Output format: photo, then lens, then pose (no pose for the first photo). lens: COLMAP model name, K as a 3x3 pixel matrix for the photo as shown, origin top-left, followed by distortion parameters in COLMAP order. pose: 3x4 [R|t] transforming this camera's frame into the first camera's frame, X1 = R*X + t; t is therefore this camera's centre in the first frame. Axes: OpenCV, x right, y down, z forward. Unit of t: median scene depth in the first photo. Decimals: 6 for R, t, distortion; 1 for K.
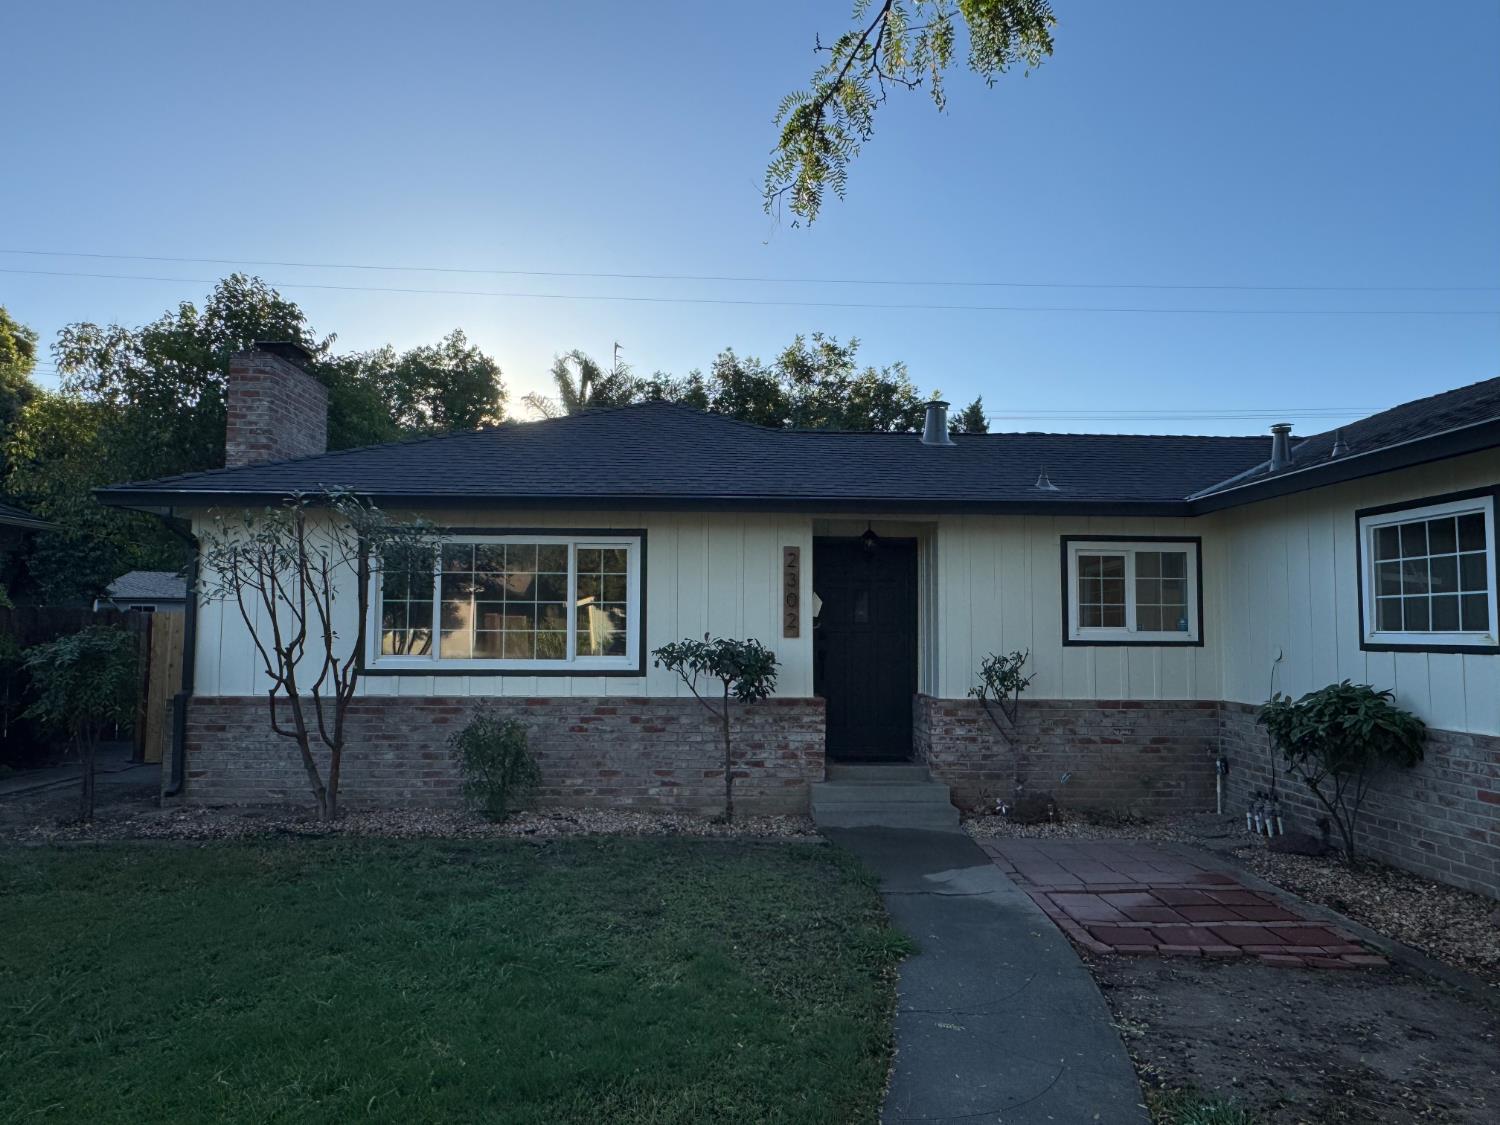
lens RADIAL K [[1033.6, 0, 752.1], [0, 1033.6, 564.0], [0, 0, 1]] dist [-0.001350, -0.000402]
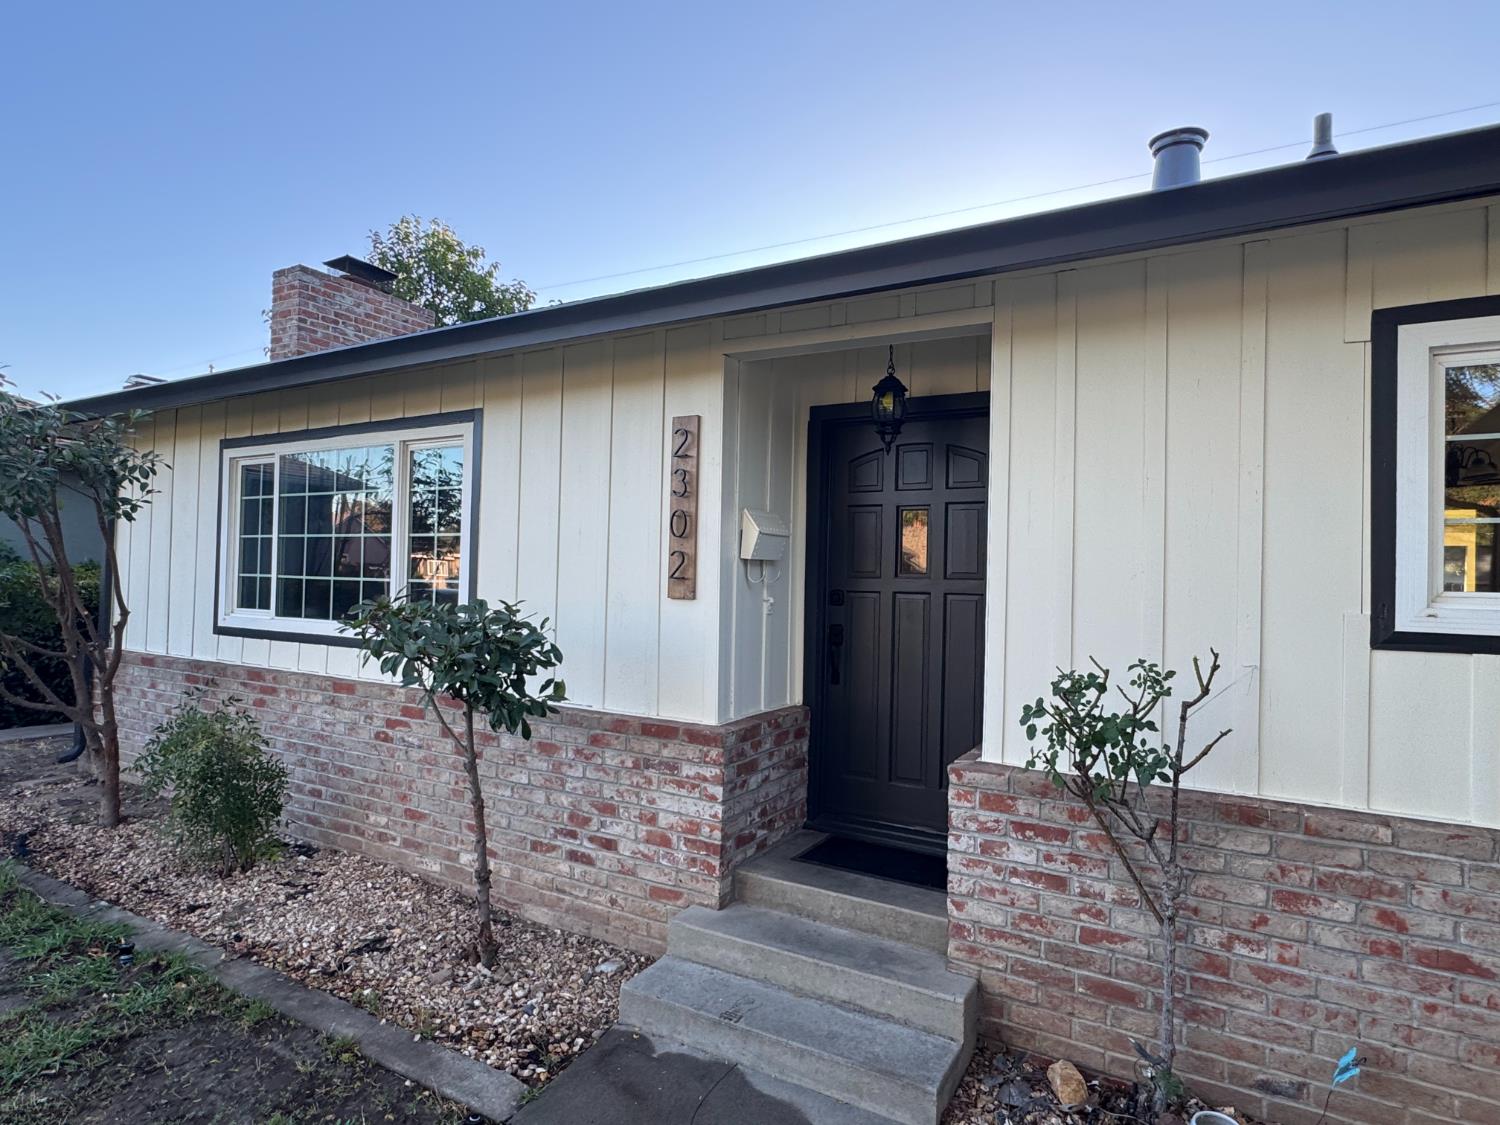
lens RADIAL K [[821.1, 0, 752.3], [0, 821.1, 564.7], [0, 0, 1]] dist [-0.003790, 0.001001]
pose [[0.844995, 0.004272, -0.534757, 0.280443], [0.016694, 0.999270, 0.034363, 0.041877], [0.534514, -0.037964, 0.844307, 0.693531]]
